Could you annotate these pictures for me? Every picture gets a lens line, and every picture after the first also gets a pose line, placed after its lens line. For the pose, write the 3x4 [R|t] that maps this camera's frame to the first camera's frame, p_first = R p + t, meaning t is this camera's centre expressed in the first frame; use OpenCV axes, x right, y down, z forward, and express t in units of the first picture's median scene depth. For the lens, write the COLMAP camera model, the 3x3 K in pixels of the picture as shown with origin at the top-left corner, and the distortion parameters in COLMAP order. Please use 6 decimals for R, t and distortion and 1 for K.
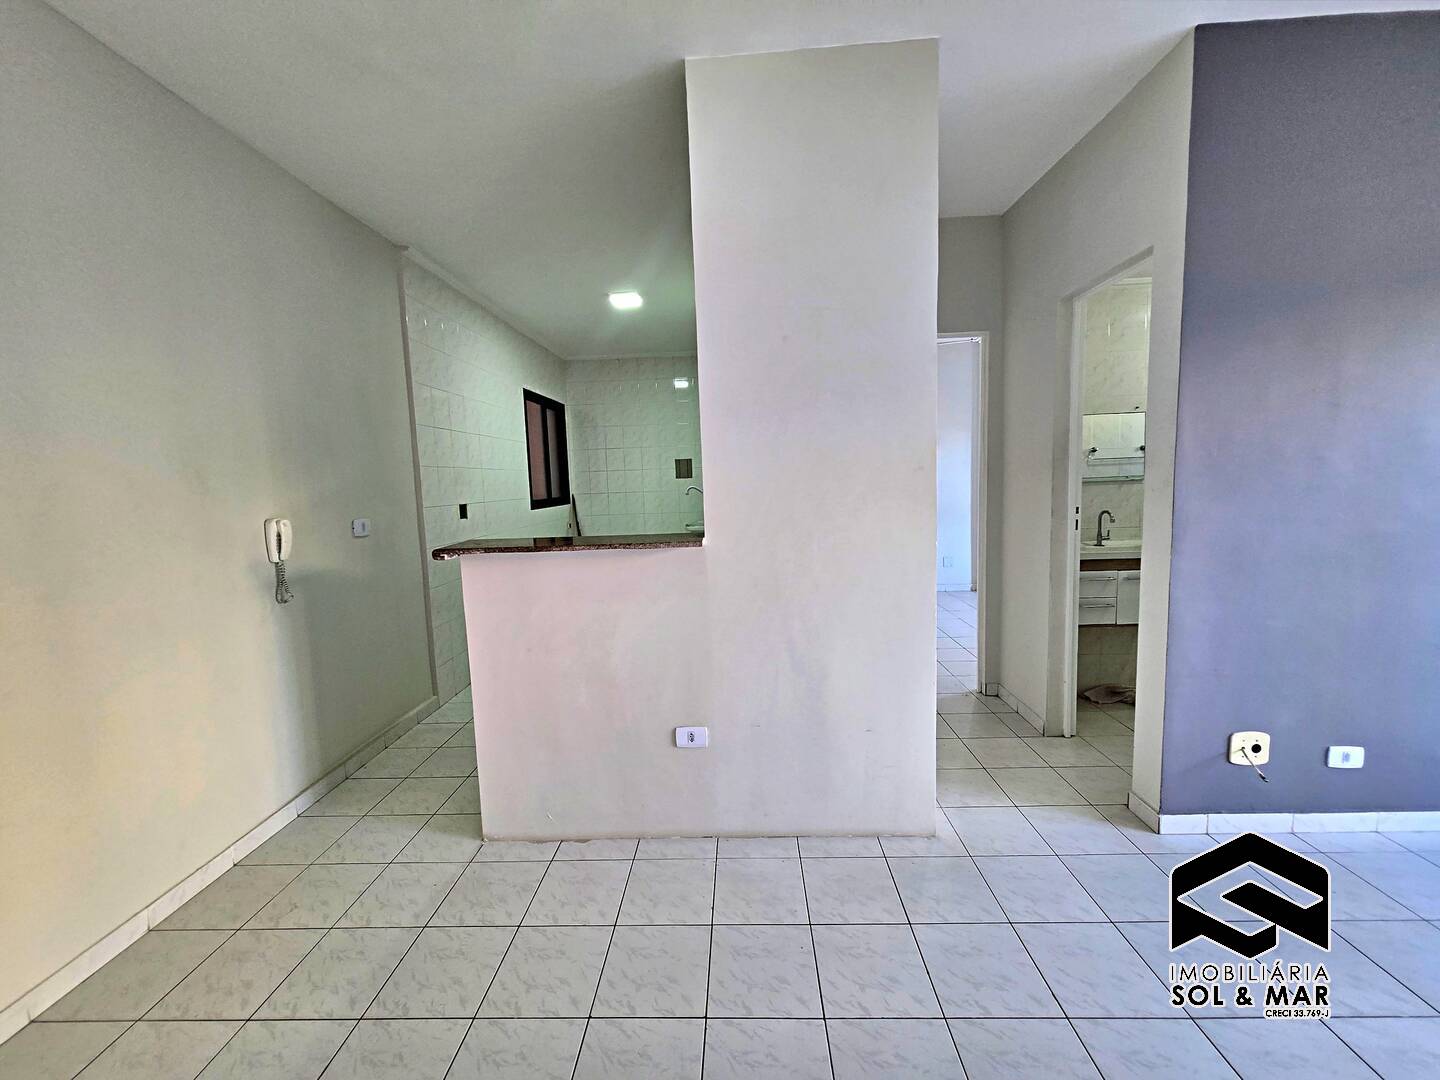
lens RADIAL K [[565.1, 0, 723.4], [0, 565.1, 532.0], [0, 0, 1]] dist [0.005315, -0.000600]
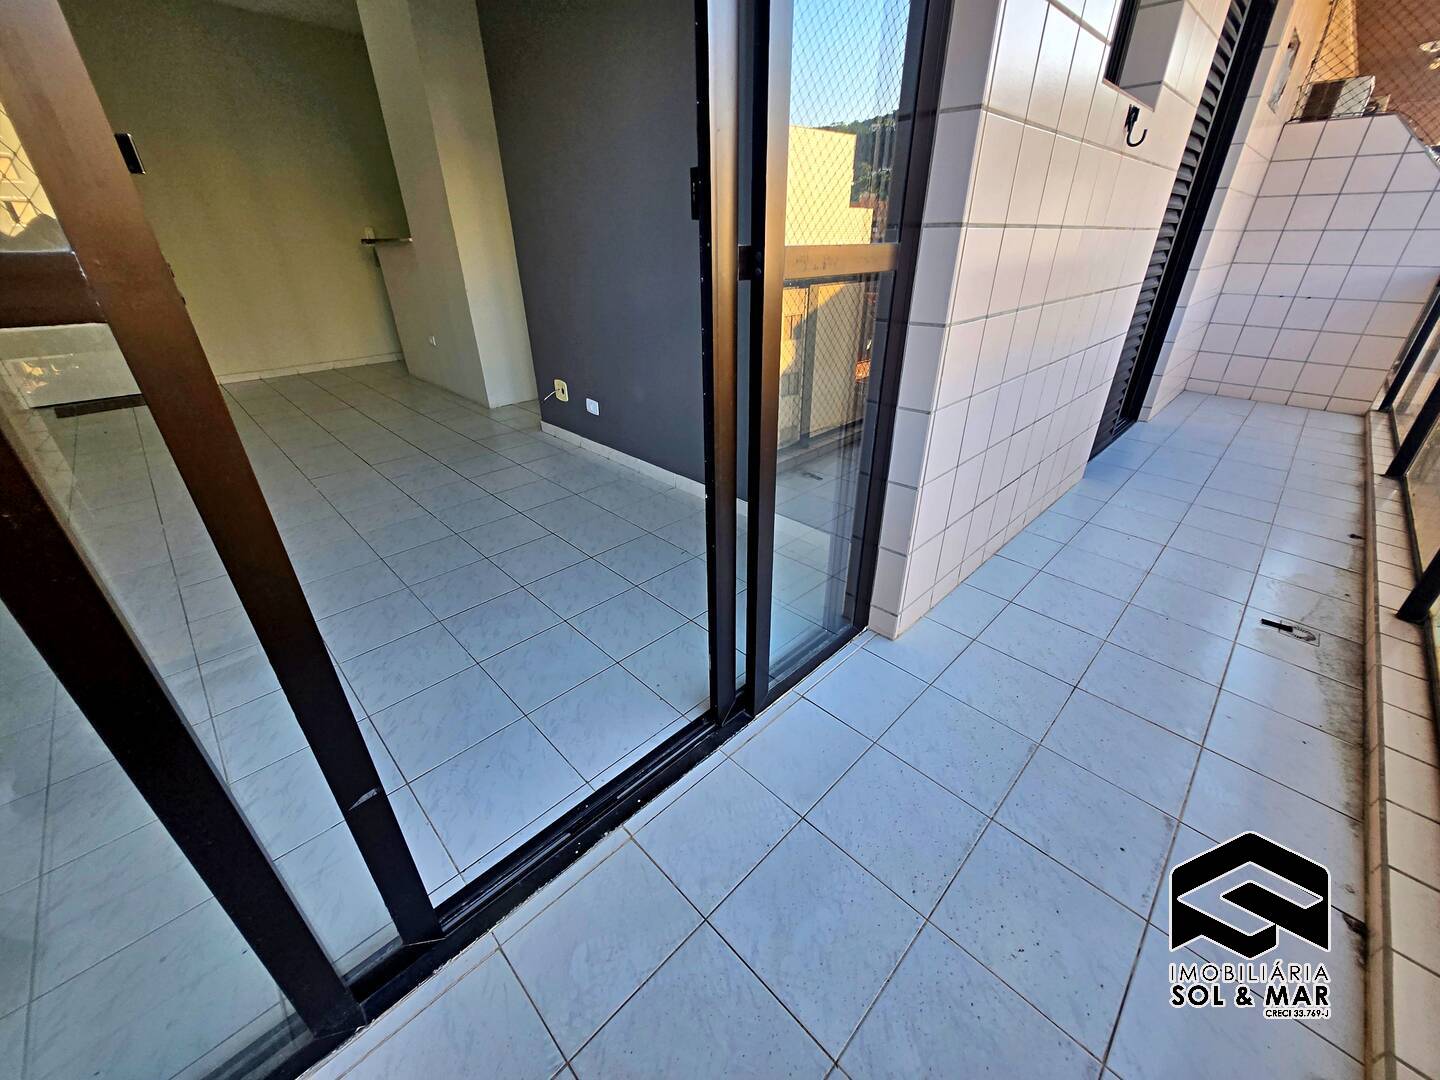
lens RADIAL K [[565.1, 0, 727.0], [0, 565.1, 535.6], [0, 0, 1]] dist [0.005315, -0.000600]
pose [[0.727377, 0.344740, -0.593361, 1.911441], [-0.086213, 0.903713, 0.419368, 0.022377], [0.680801, -0.253883, 0.687061, 0.065476]]
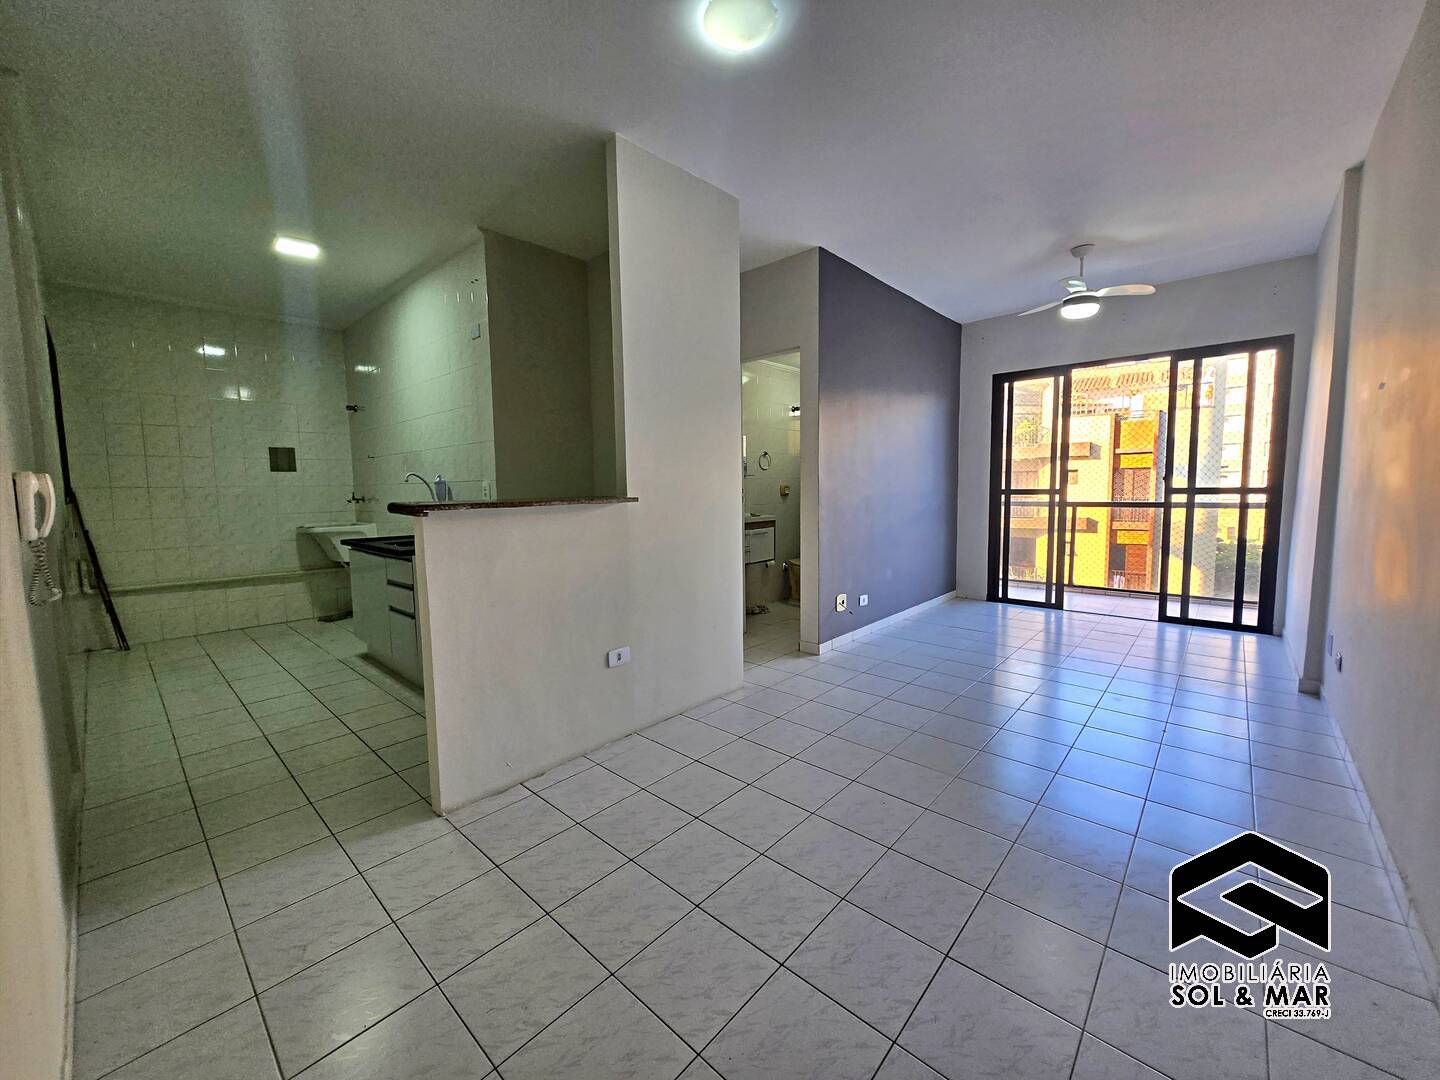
lens RADIAL K [[565.1, 0, 722.0], [0, 565.1, 530.2], [0, 0, 1]] dist [0.005315, -0.000600]
pose [[0.647994, -0.036820, 0.760755, -0.693299], [0.064870, 0.997869, -0.006958, 0.086934], [-0.758878, 0.053858, 0.649002, 0.000045]]
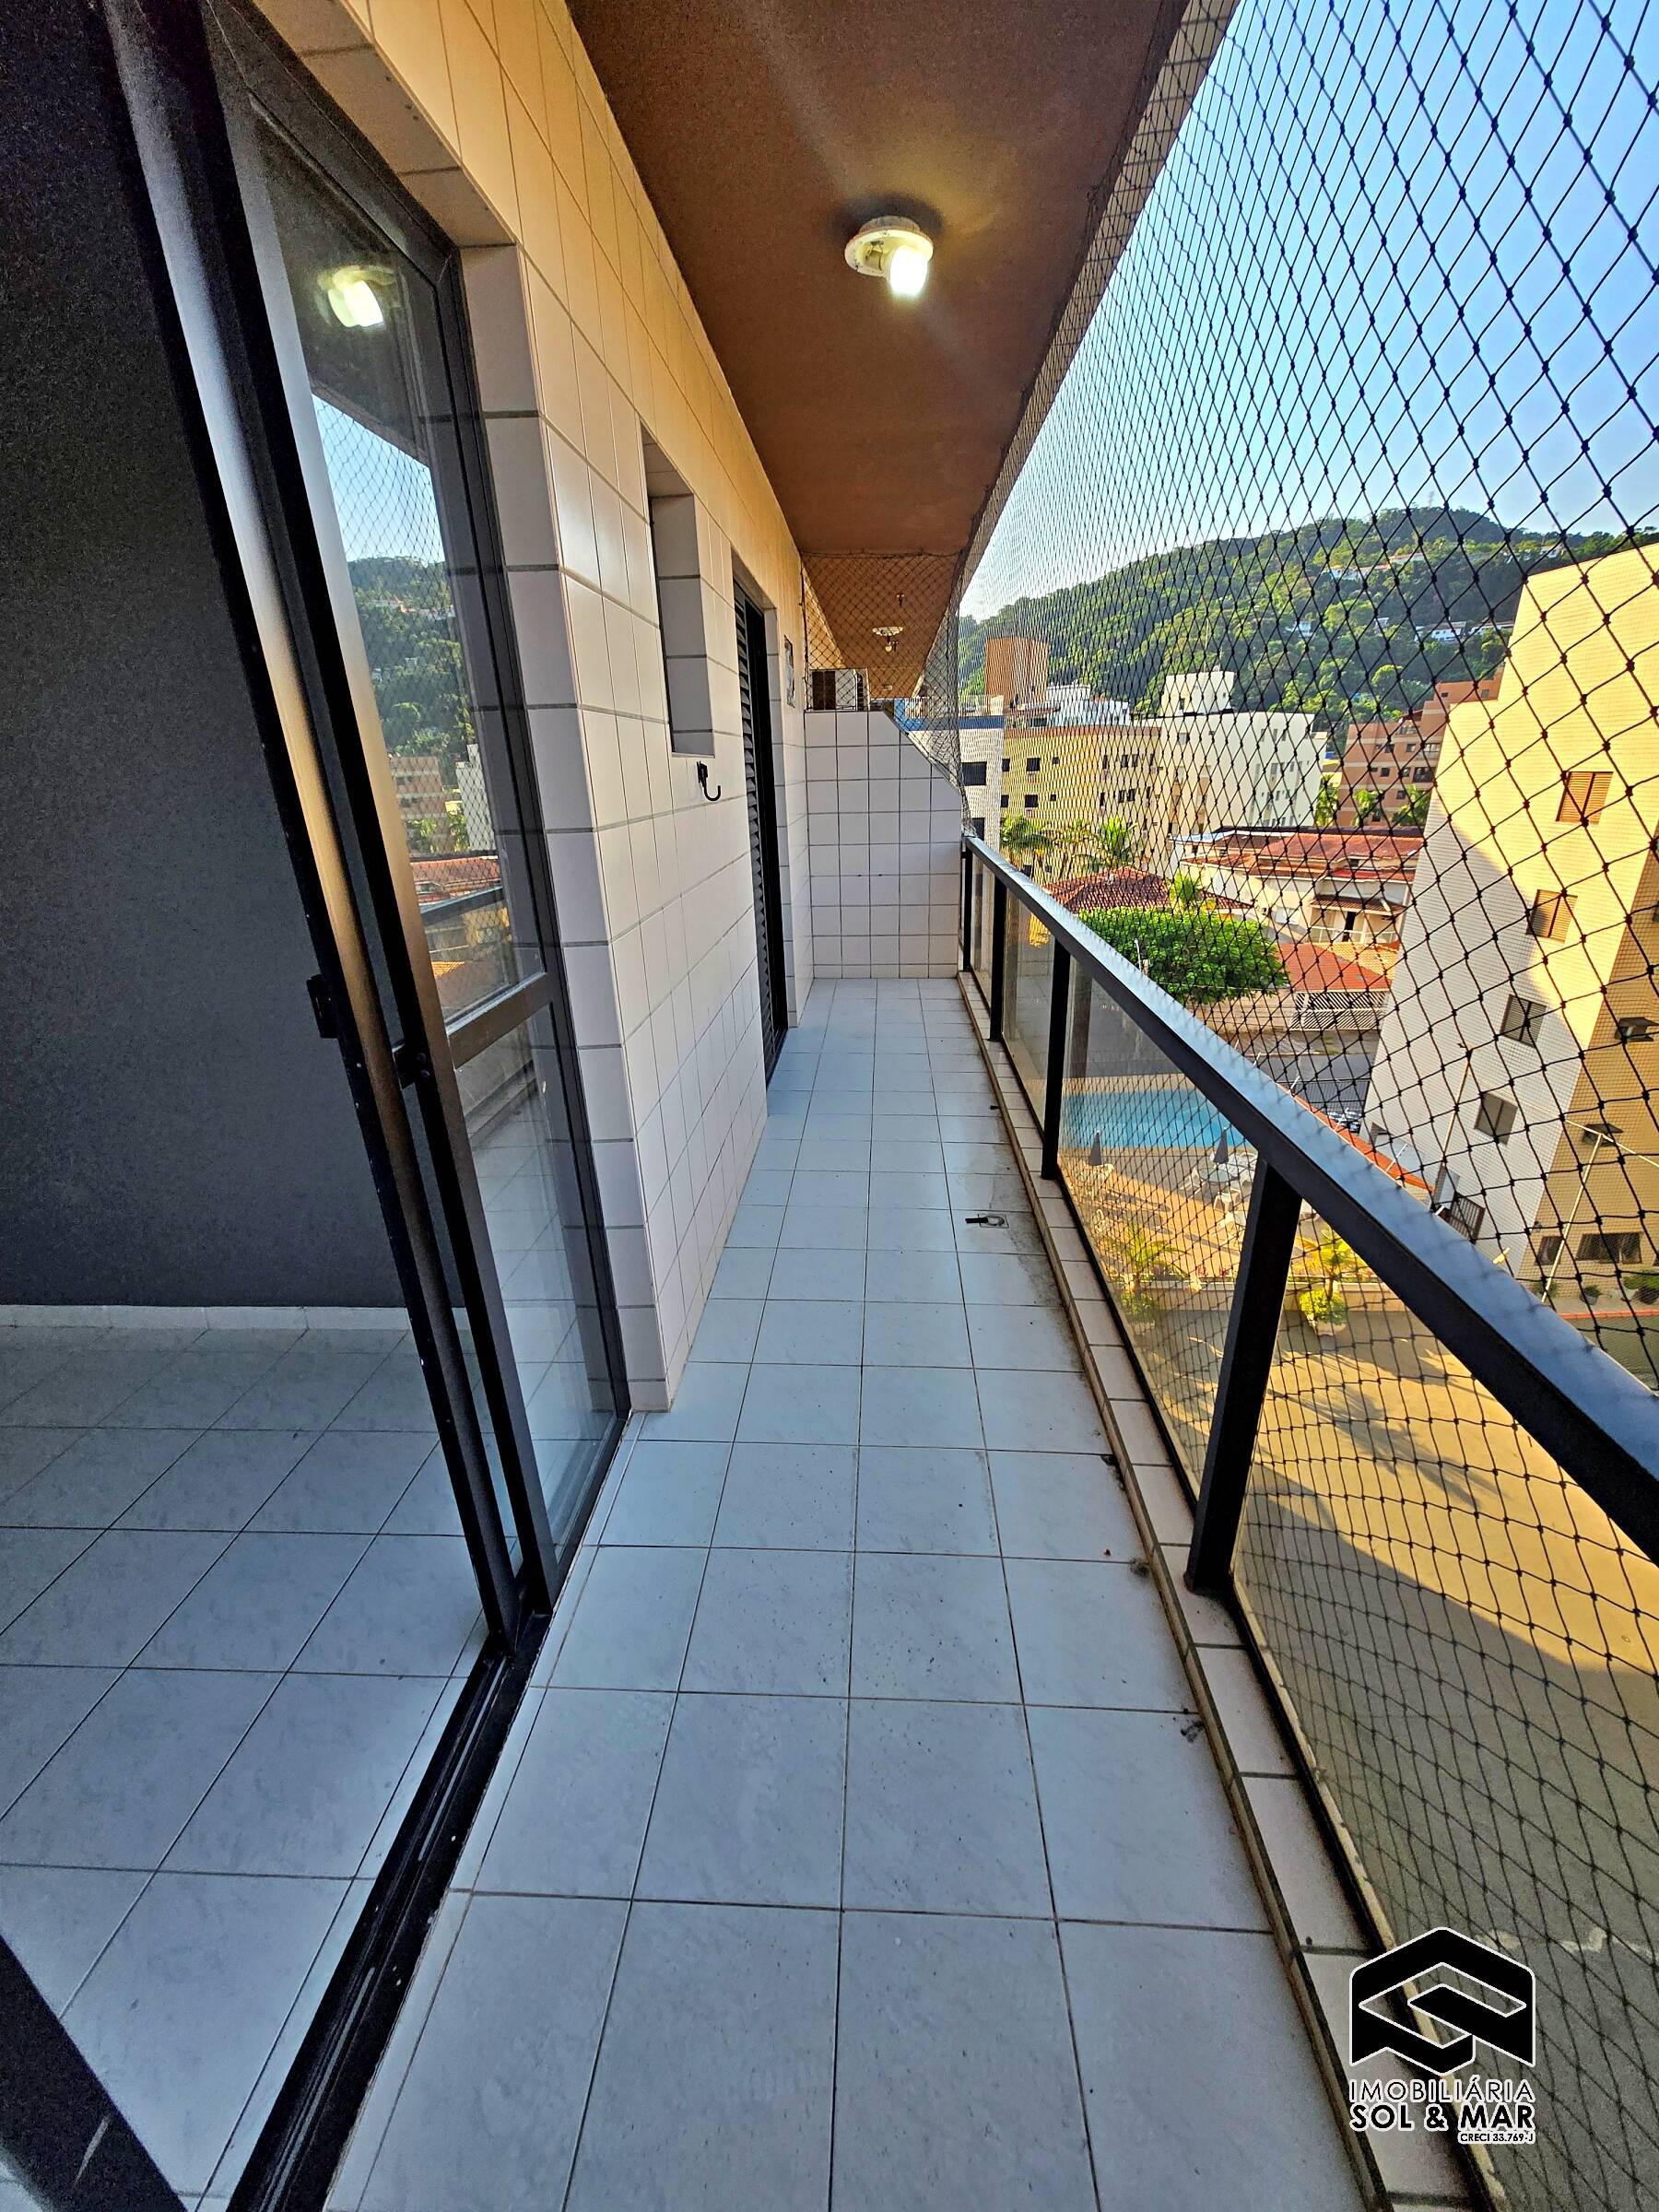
lens RADIAL K [[868.0, 0, 842.3], [0, 868.0, 1103.4], [0, 0, 1]] dist [0.005315, -0.000600]
pose [[0.999753, 0.012561, -0.018337, 1.845286], [-0.007054, 0.961660, 0.274154, -0.174227], [0.021078, -0.273957, 0.961511, -0.148401]]
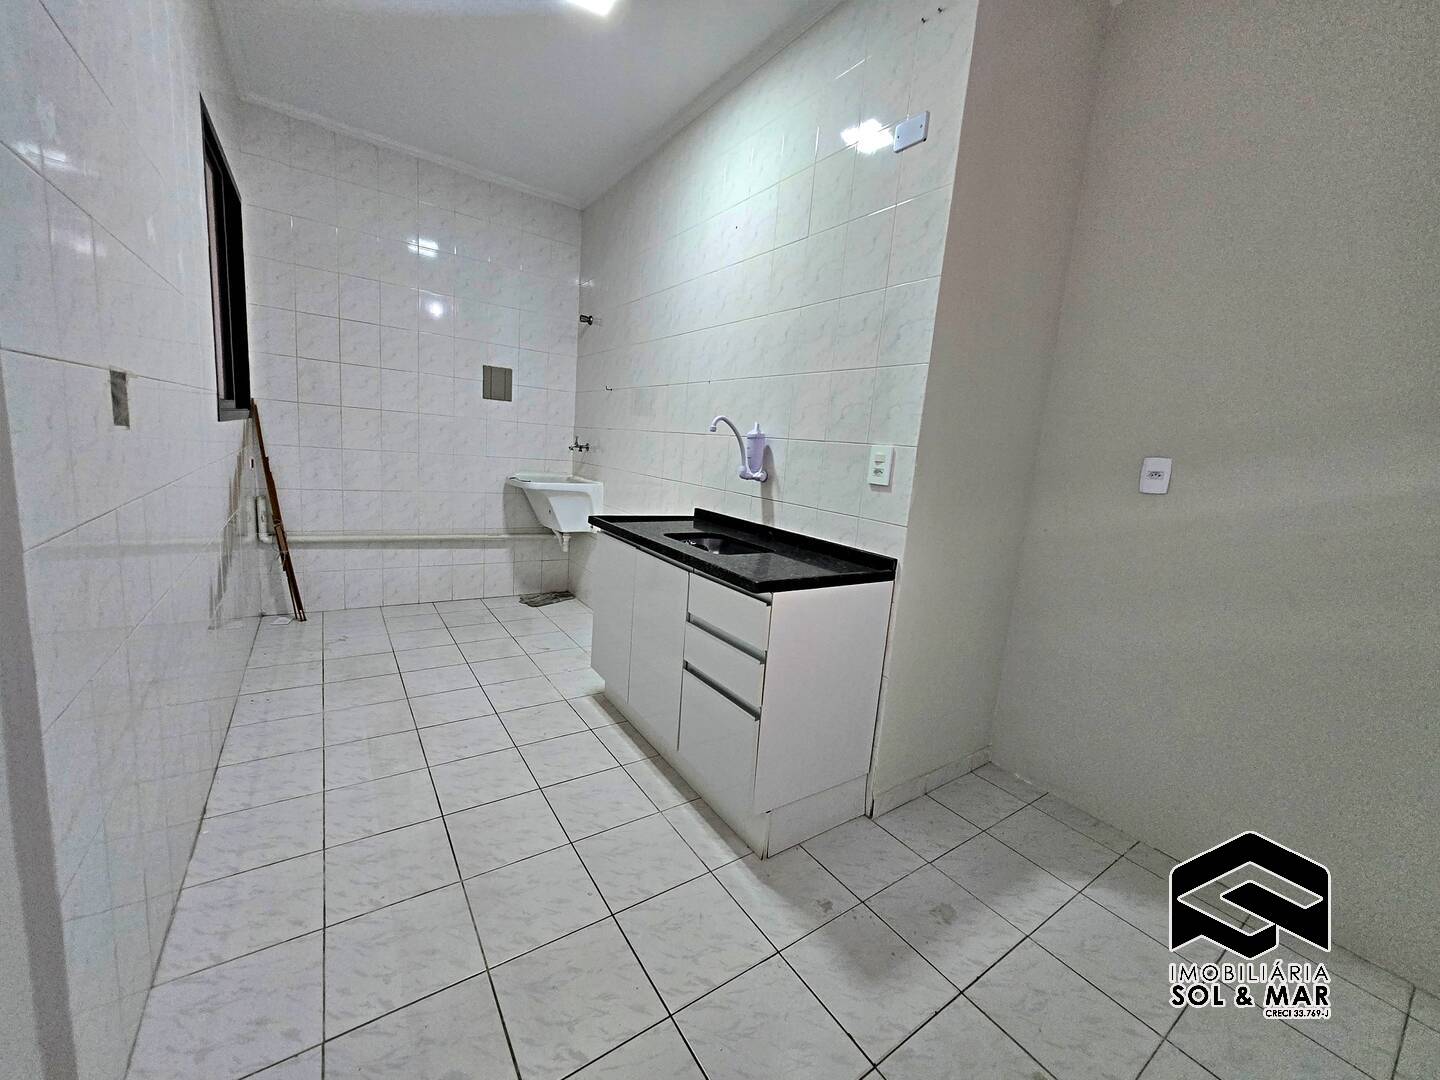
lens RADIAL K [[565.1, 0, 723.7], [0, 565.1, 532.5], [0, 0, 1]] dist [0.005315, -0.000600]
pose [[0.796576, 0.007437, 0.604493, -0.586664], [-0.052499, 0.996998, 0.056914, -0.003126], [-0.602255, -0.077071, 0.794575, 0.894467]]
